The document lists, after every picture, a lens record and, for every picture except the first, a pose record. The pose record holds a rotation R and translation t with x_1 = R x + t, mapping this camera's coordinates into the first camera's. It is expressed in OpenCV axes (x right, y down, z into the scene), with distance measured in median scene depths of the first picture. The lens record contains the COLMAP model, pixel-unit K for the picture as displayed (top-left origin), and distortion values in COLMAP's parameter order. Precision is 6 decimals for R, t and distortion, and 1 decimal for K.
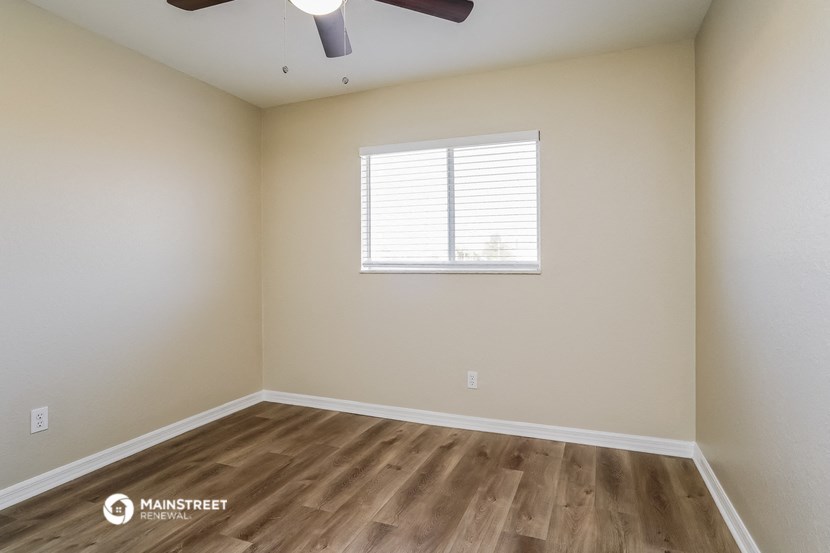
lens RADIAL K [[476.1, 0, 423.5], [0, 476.1, 267.9], [0, 0, 1]] dist [0.003230, -0.000715]
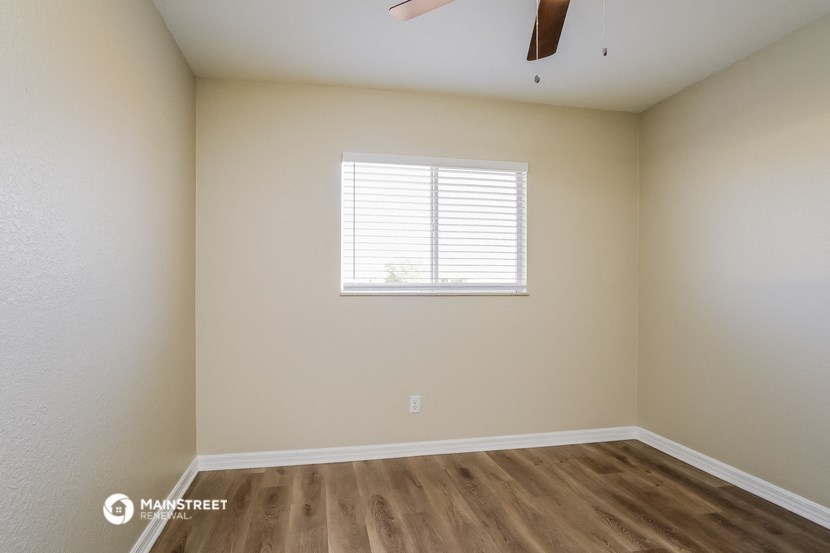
lens RADIAL K [[476.1, 0, 423.2], [0, 476.1, 278.2], [0, 0, 1]] dist [0.003230, -0.000715]
pose [[0.833432, 0.011557, 0.552501, -0.498204], [0.002673, 0.999685, -0.024942, 0.000726], [-0.552615, 0.022264, 0.833139, 0.201746]]
